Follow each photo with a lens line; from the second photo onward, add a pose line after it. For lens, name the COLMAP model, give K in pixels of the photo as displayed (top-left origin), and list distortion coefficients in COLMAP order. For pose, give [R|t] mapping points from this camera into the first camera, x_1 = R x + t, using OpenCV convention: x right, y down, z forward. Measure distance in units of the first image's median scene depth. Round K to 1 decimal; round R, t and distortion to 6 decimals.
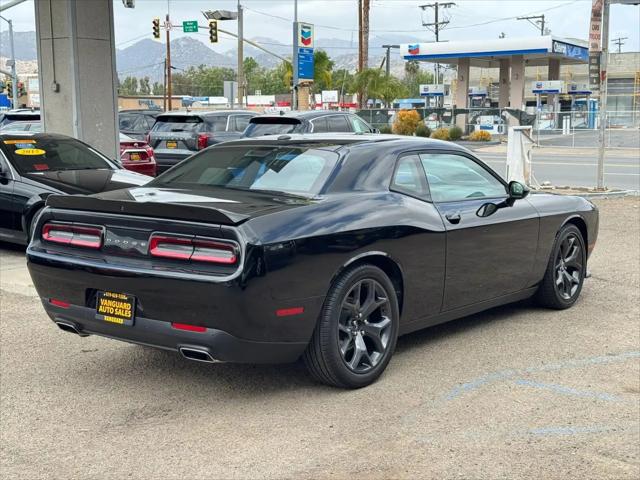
lens RADIAL K [[906.6, 0, 321.4], [0, 906.6, 242.5], [0, 0, 1]] dist [0.129057, -0.055738]
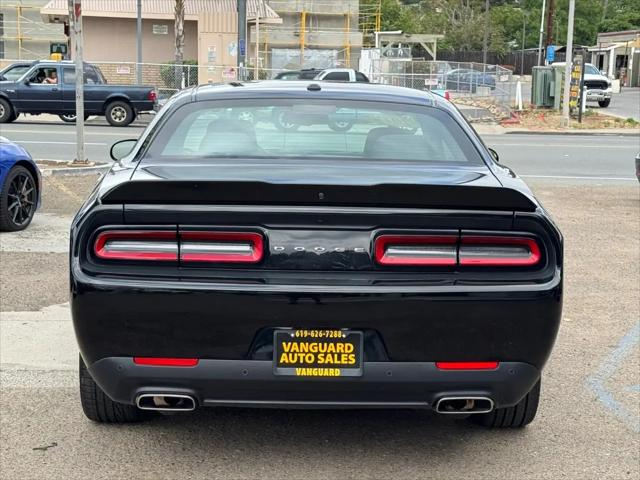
lens RADIAL K [[1250.3, 0, 319.2], [0, 1250.3, 242.8], [0, 0, 1]] dist [0.116263, 0.081597]
pose [[0.773674, -0.066398, 0.630095, -0.065475], [0.063958, 0.997598, 0.026593, -0.002377], [-0.630348, 0.019725, 0.776062, 0.027557]]
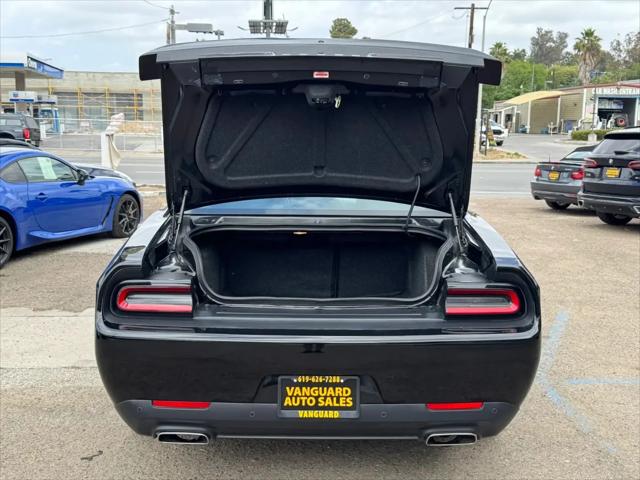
lens RADIAL K [[721.3, 0, 311.5], [0, 721.3, 237.9], [0, 0, 1]] dist [0.195373, -0.421170]
pose [[0.788236, -0.082689, 0.609793, -0.047702], [0.071452, 0.996527, 0.042769, -0.006271], [-0.611211, 0.009859, 0.791406, 0.047874]]
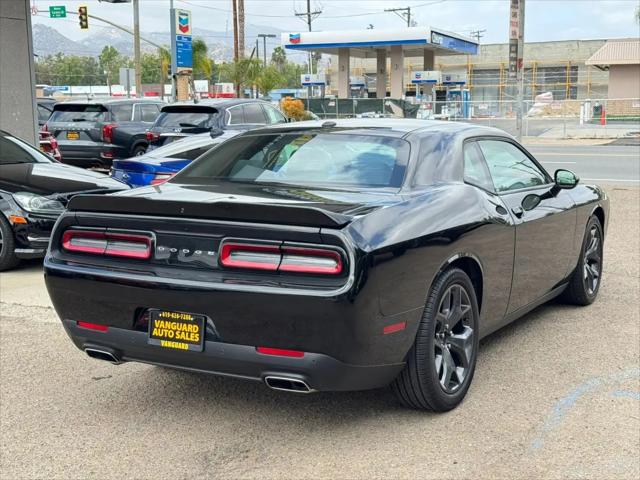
lens RADIAL K [[906.6, 0, 321.4], [0, 906.6, 242.5], [0, 0, 1]] dist [0.129057, -0.055738]
pose [[0.989349, -0.026512, 0.143130, -0.018032], [0.025064, 0.999615, 0.011914, -0.001251], [-0.143391, -0.008200, 0.989632, 0.014041]]
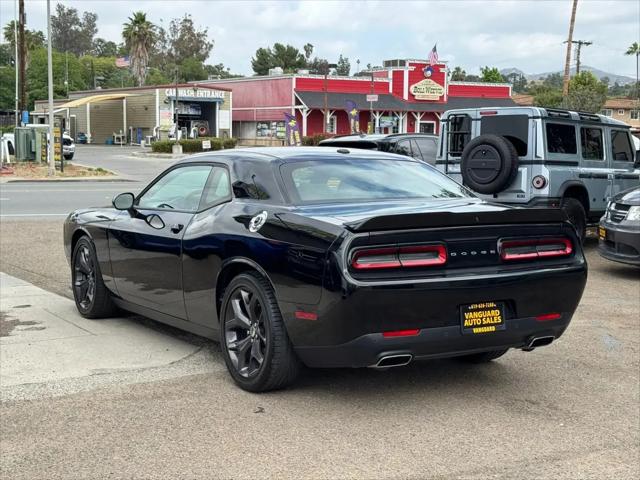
lens RADIAL K [[1004.5, 0, 298.6], [0, 1004.5, 239.0], [0, 0, 1]] dist [0.137765, -0.082421]
pose [[0.374259, -0.086384, 0.923292, -0.113369], [0.118239, 0.991970, 0.044881, -0.007636], [-0.919755, 0.092372, 0.381468, 0.064123]]
